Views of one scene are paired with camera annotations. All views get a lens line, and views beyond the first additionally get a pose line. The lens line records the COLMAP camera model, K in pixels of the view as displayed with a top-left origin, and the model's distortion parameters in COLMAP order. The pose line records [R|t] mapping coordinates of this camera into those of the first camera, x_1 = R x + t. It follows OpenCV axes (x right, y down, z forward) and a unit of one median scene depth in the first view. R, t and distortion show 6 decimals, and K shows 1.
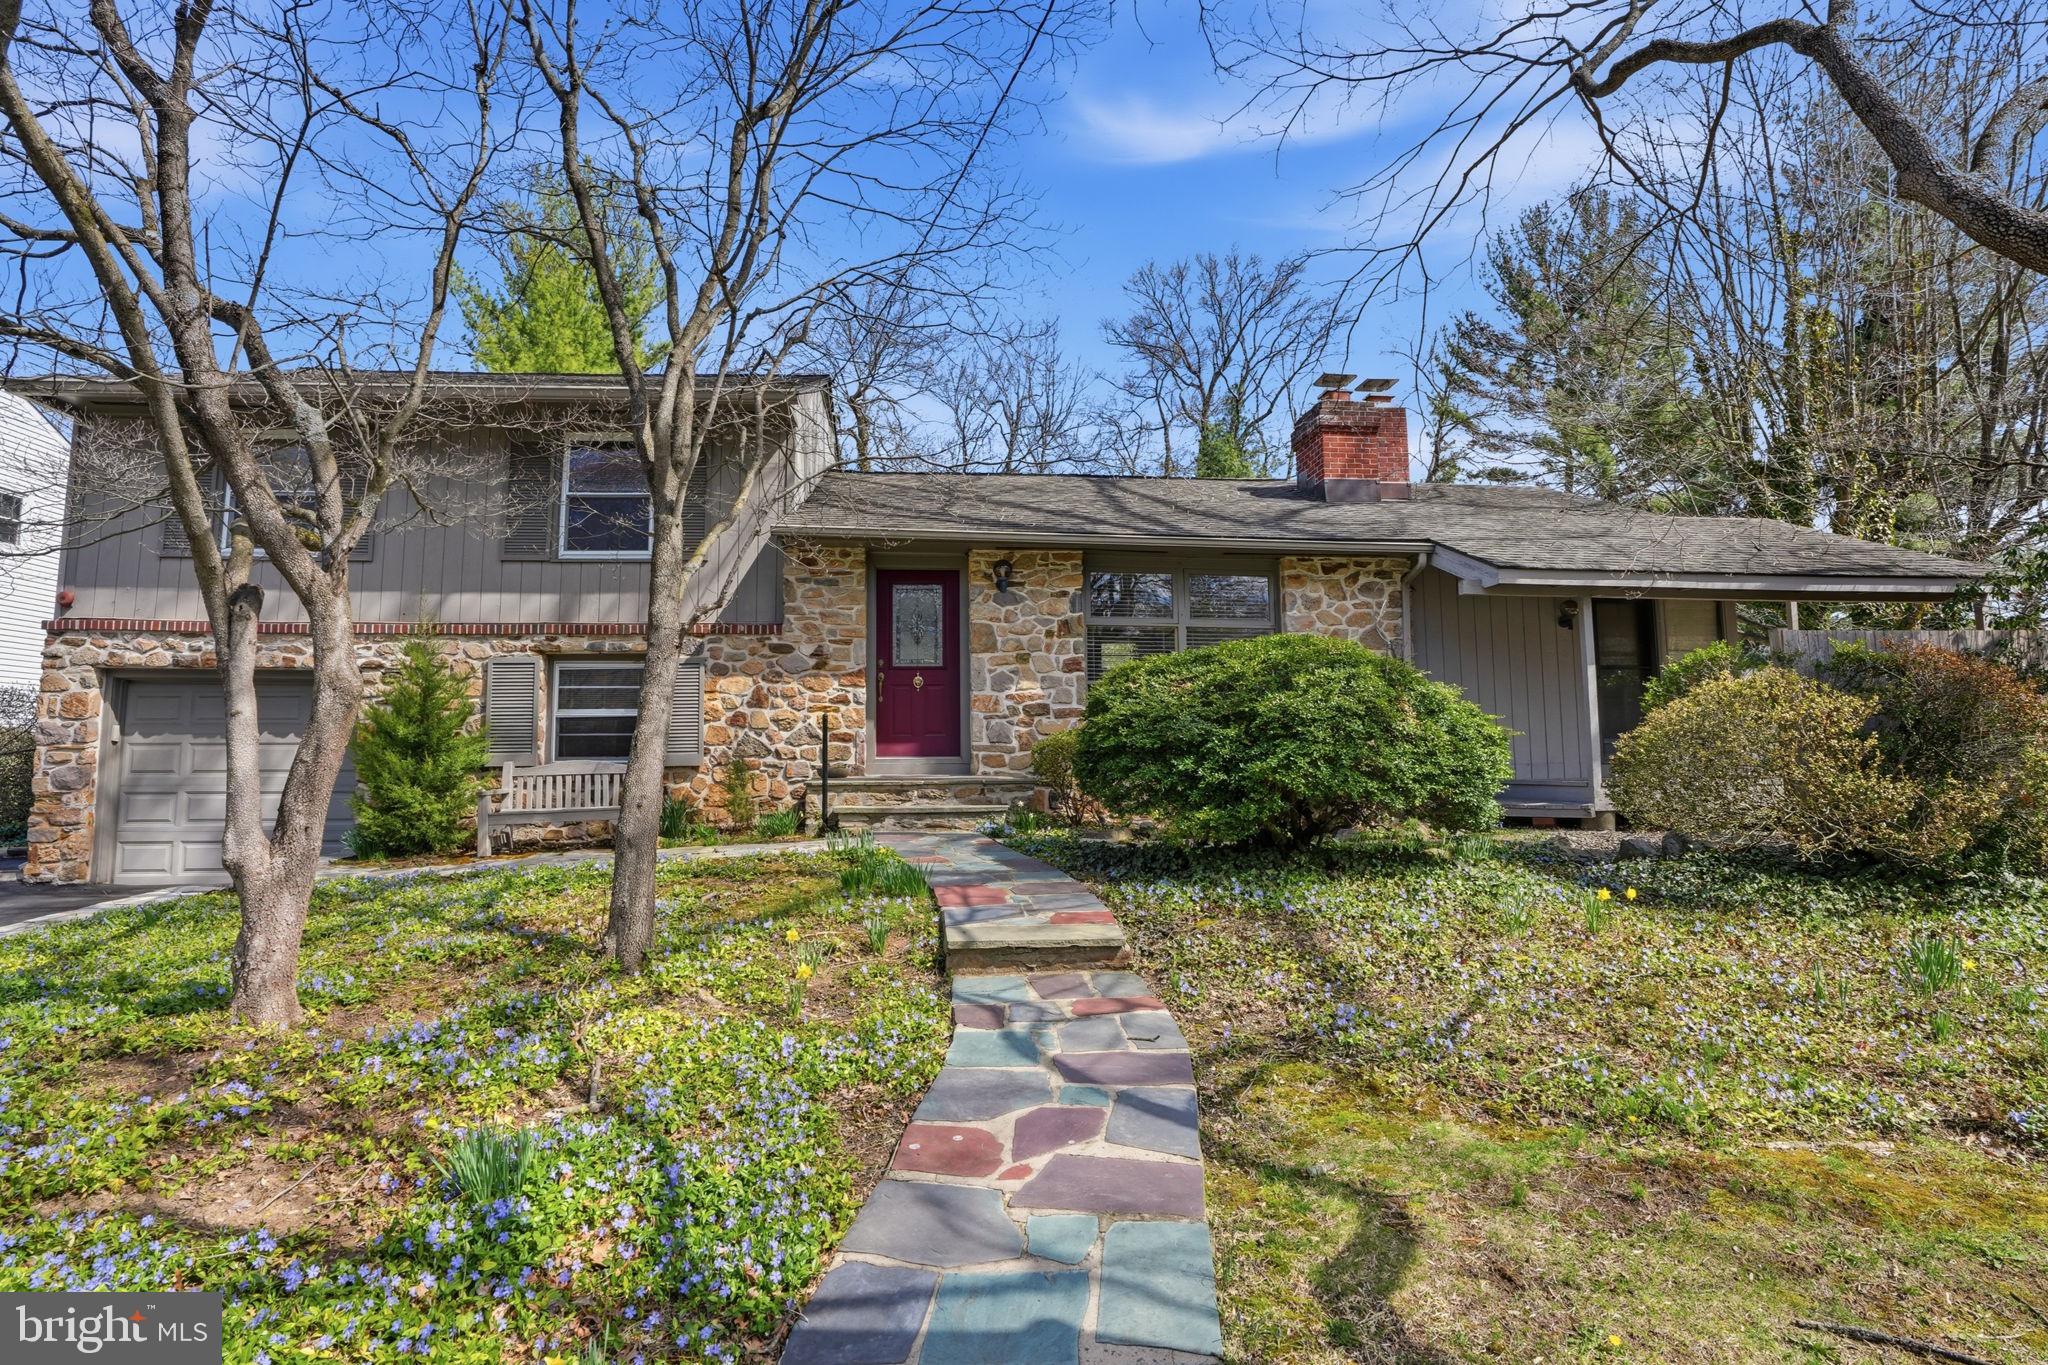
lens RADIAL K [[933.0, 0, 1024.0], [0, 933.0, 682.5], [0, 0, 1]] dist [-0.066836, 0.017423]
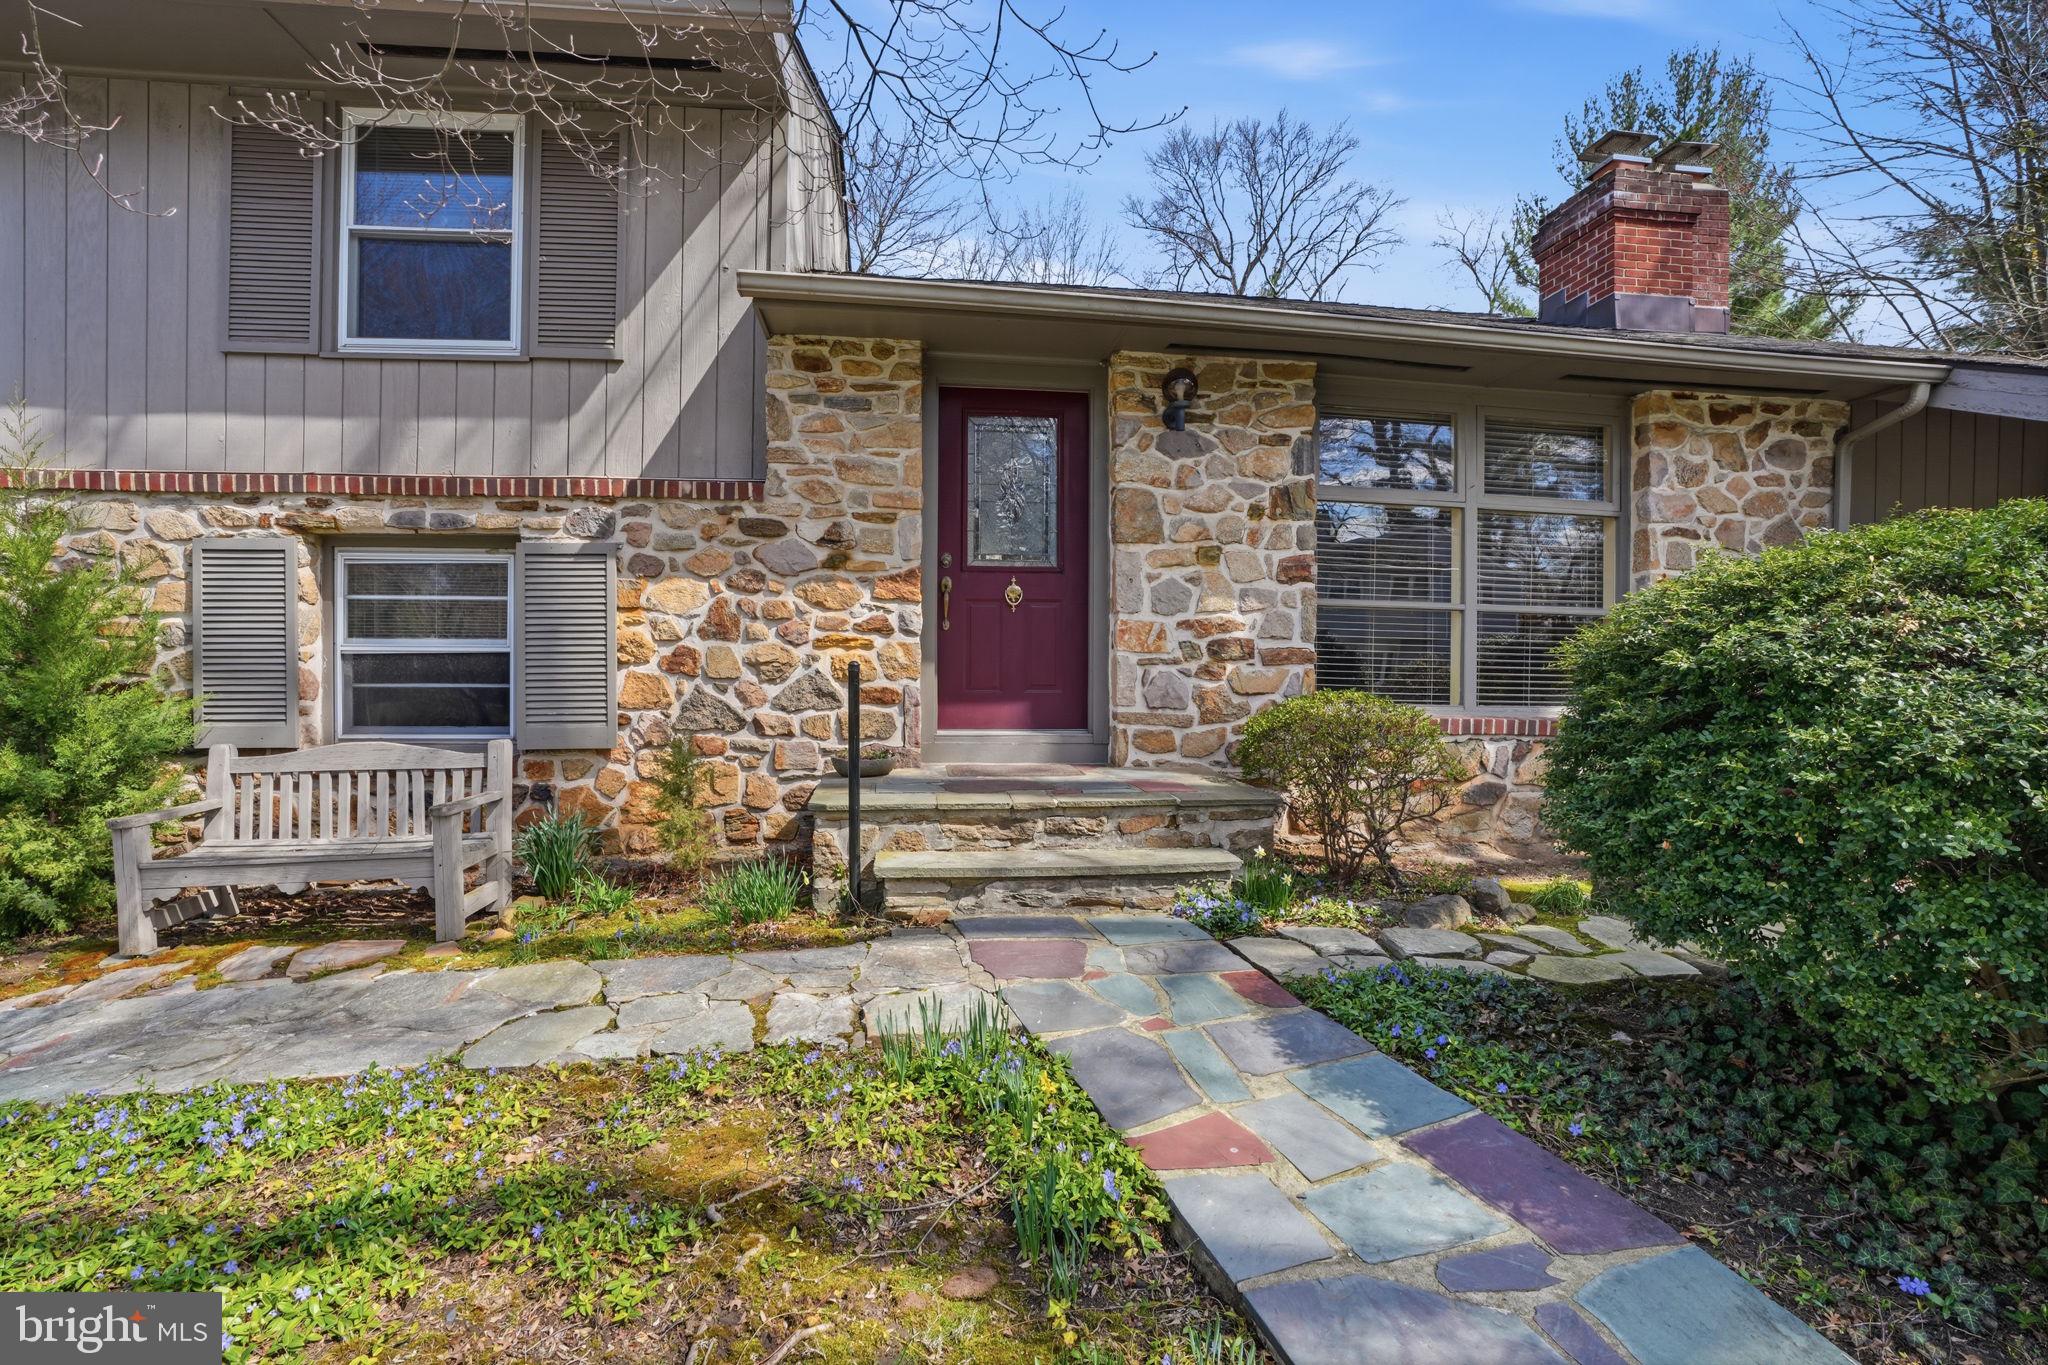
lens RADIAL K [[853.1, 0, 1024.0], [0, 853.1, 682.5], [0, 0, 1]] dist [-0.062871, 0.018410]
pose [[0.999587, 0.013995, 0.025097, -0.124087], [-0.016454, 0.994790, 0.100609, -0.000035], [-0.023558, -0.100981, 0.994609, 0.510555]]
